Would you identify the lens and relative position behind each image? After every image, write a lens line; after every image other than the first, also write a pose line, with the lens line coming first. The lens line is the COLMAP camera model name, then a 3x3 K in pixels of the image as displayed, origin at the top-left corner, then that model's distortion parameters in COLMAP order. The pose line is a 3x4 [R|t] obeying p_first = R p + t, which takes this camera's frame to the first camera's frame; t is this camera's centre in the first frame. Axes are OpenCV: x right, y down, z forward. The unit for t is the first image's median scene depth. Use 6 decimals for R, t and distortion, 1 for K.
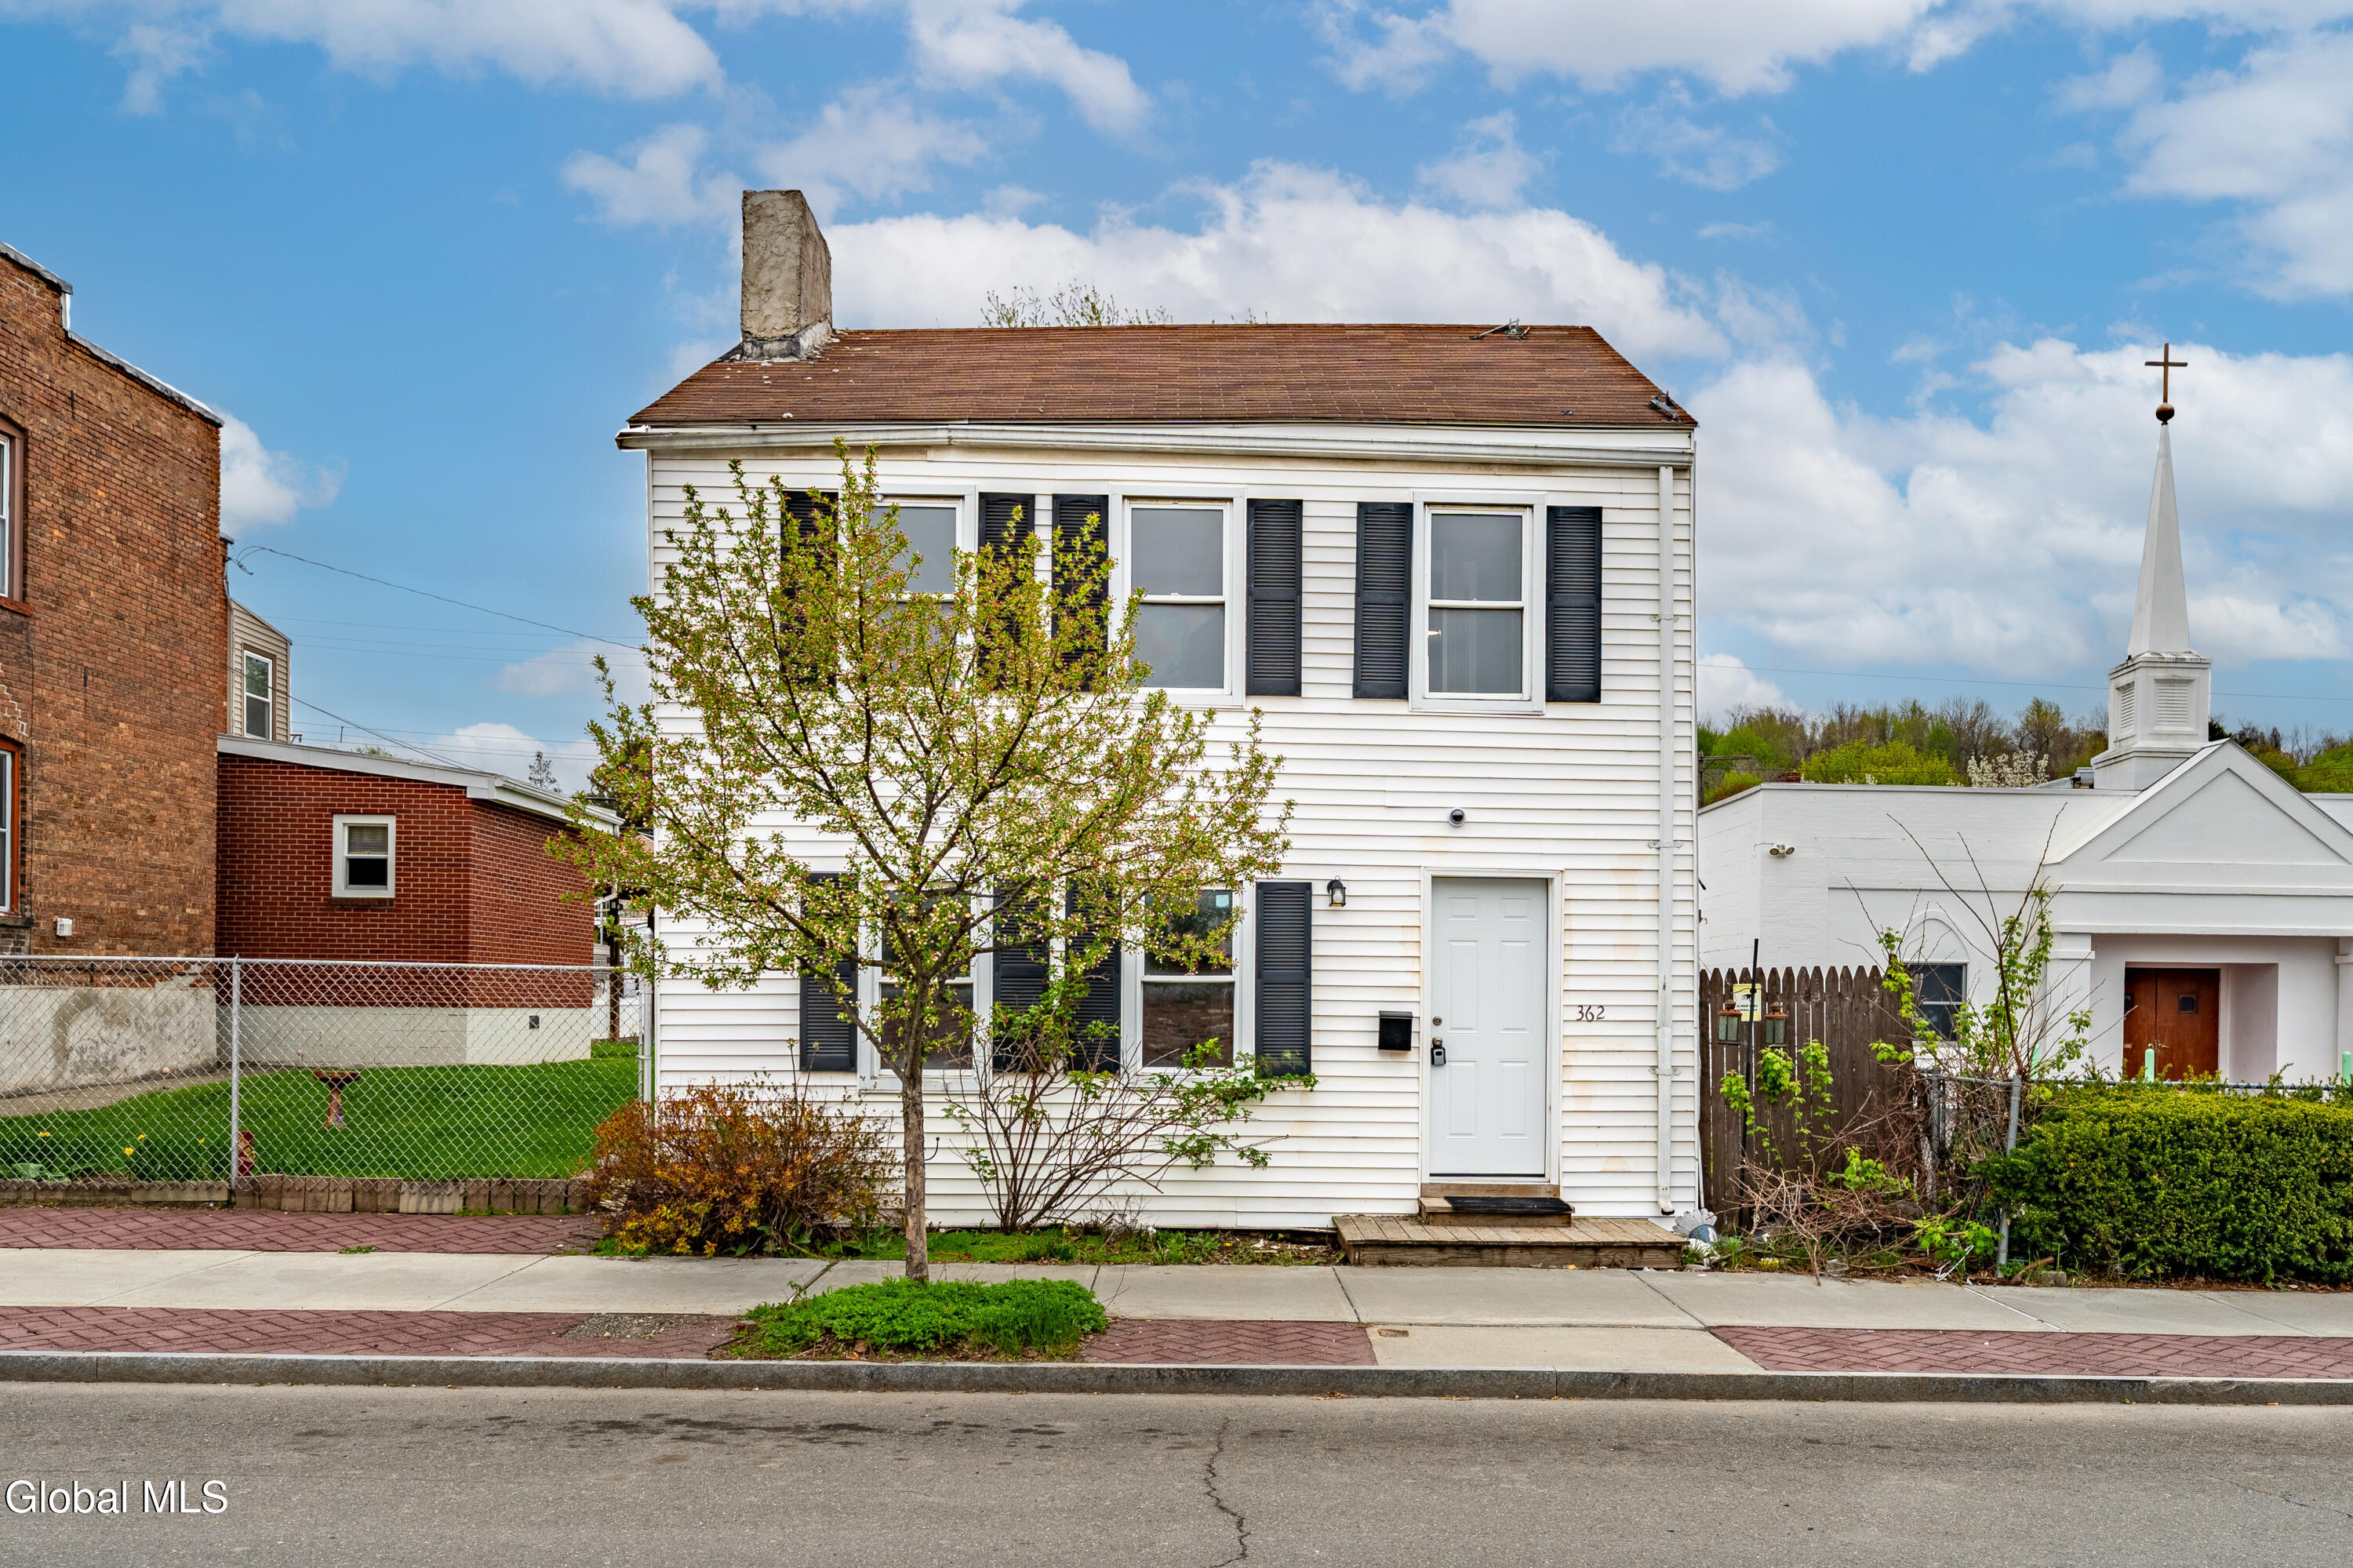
lens RADIAL K [[1744.3, 0, 1333.6], [0, 1744.3, 852.6], [0, 0, 1]] dist [0.002119, -0.000879]
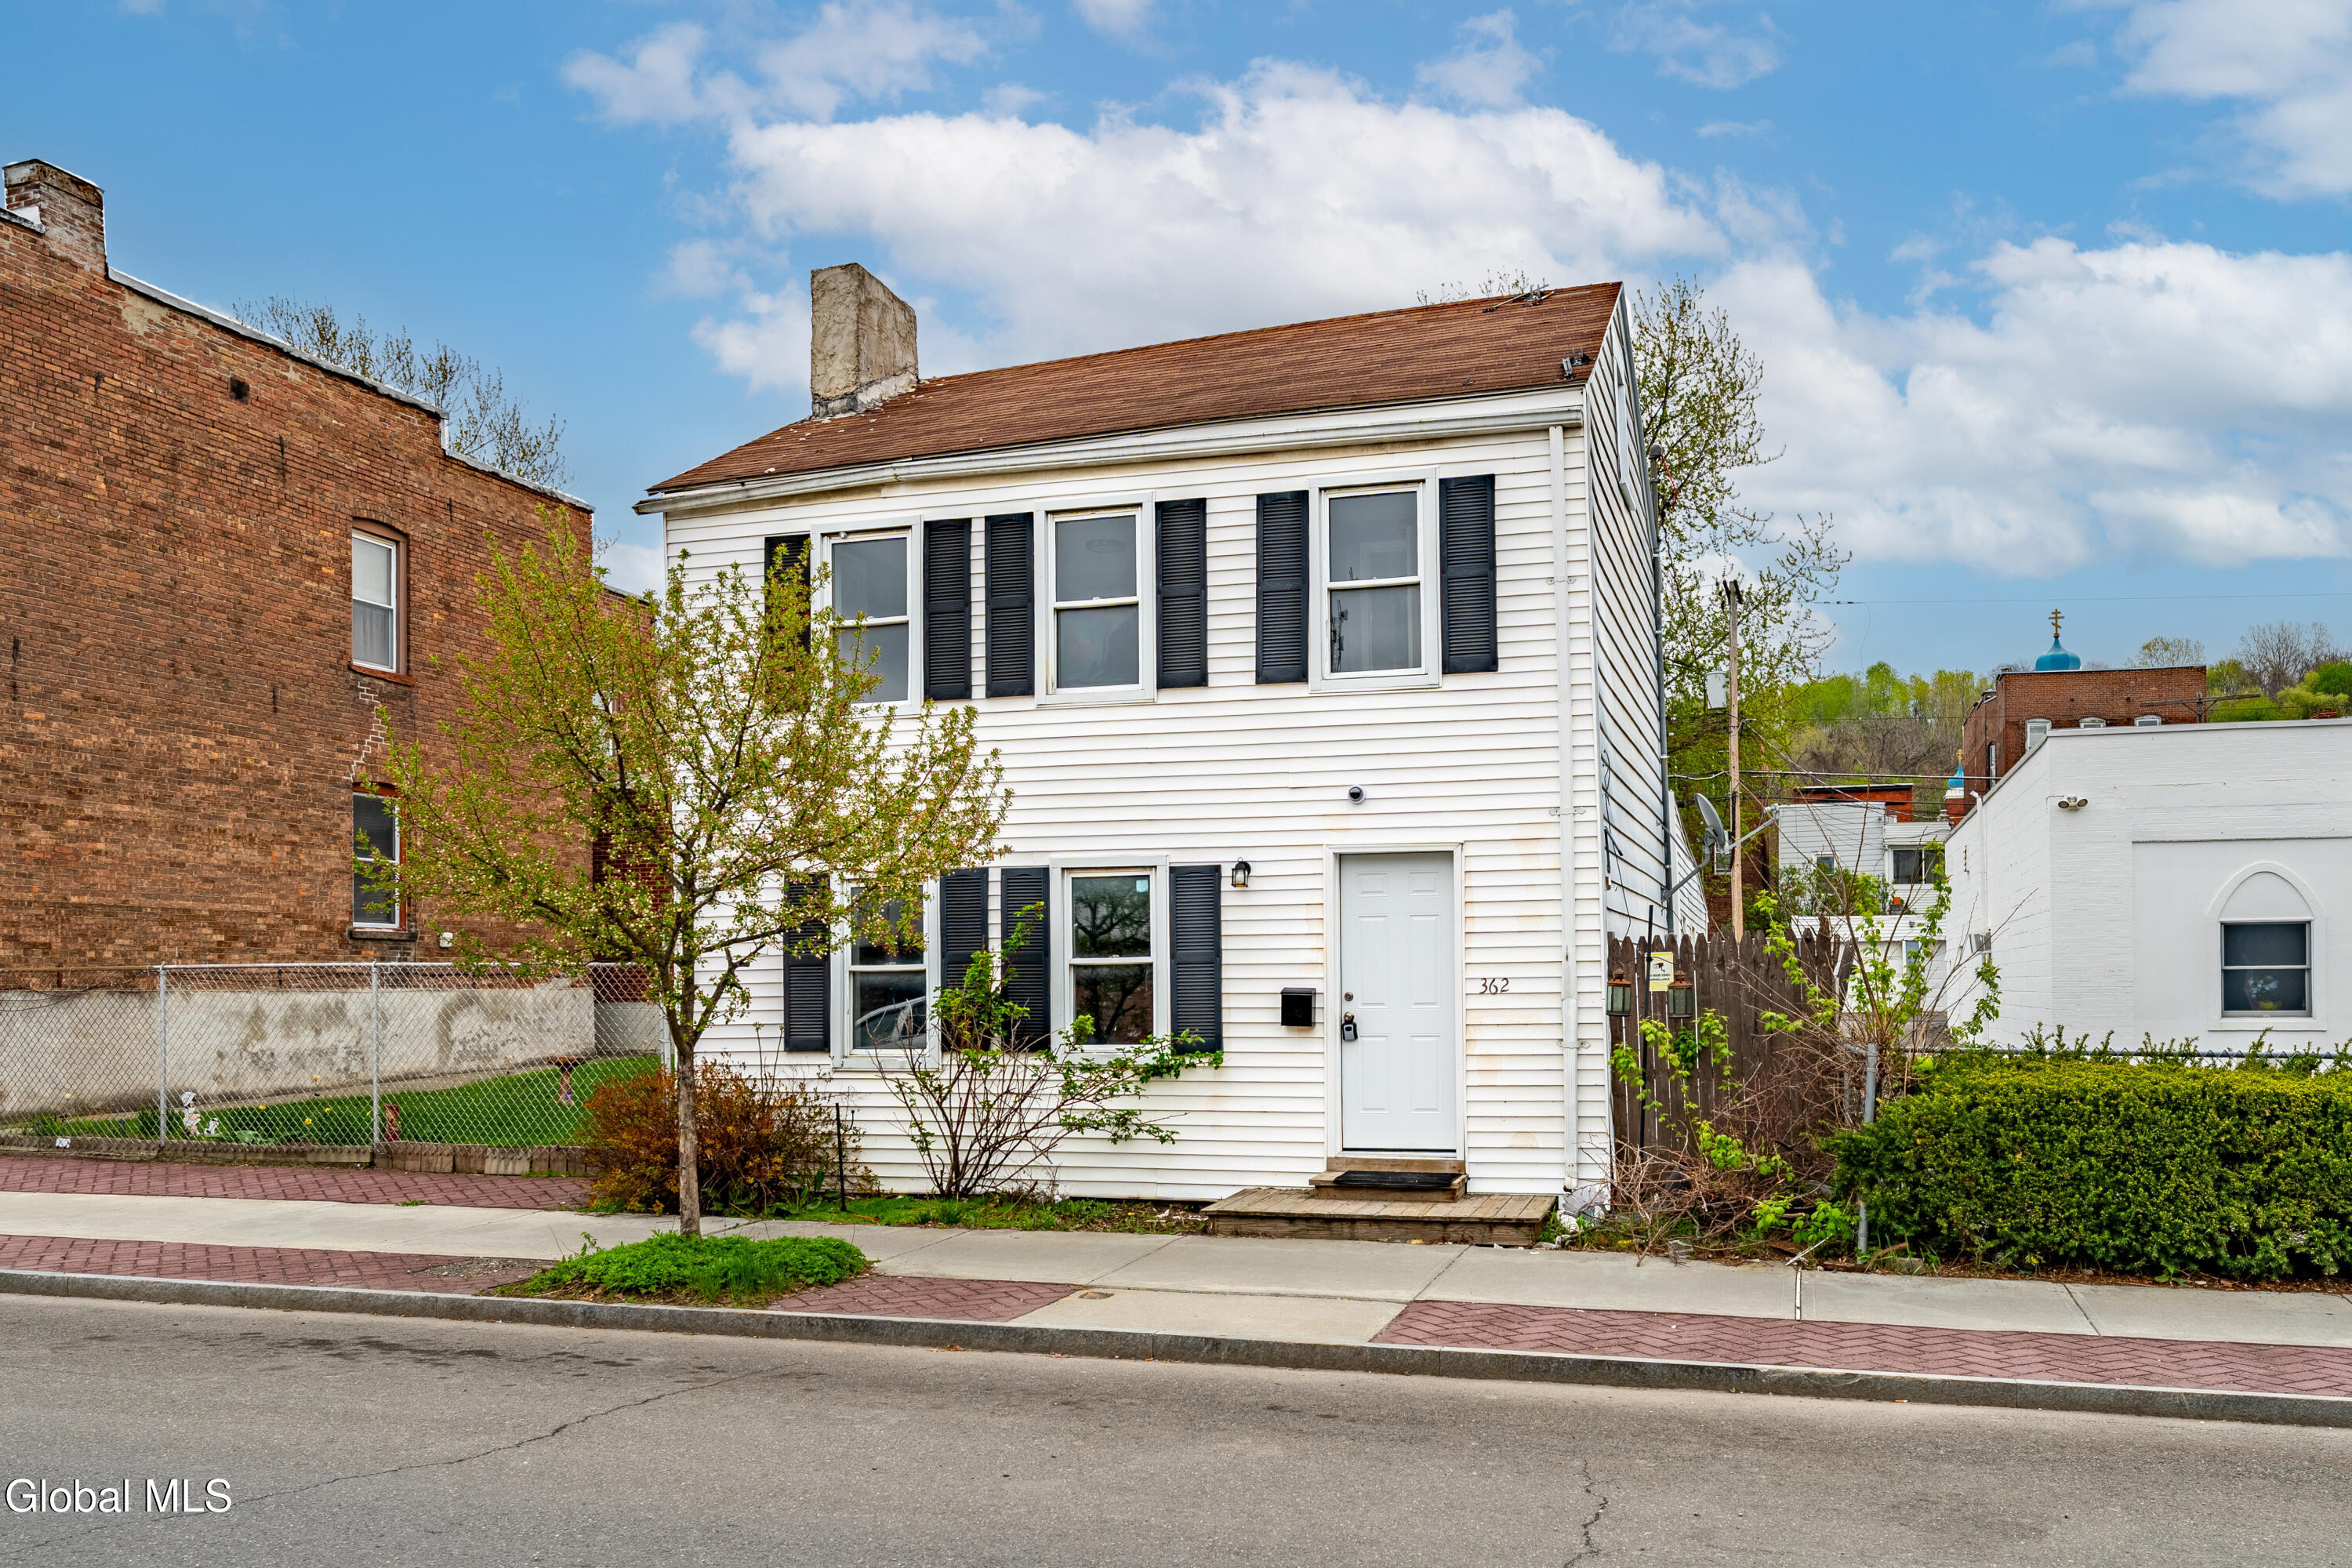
lens RADIAL K [[1760.8, 0, 1337.9], [0, 1760.8, 795.3], [0, 0, 1]] dist [0.002261, -0.001533]
pose [[0.954298, -0.051422, -0.294401, 0.364819], [0.044843, 0.998571, -0.029059, 0.009445], [0.295474, 0.014529, 0.955240, 0.021491]]
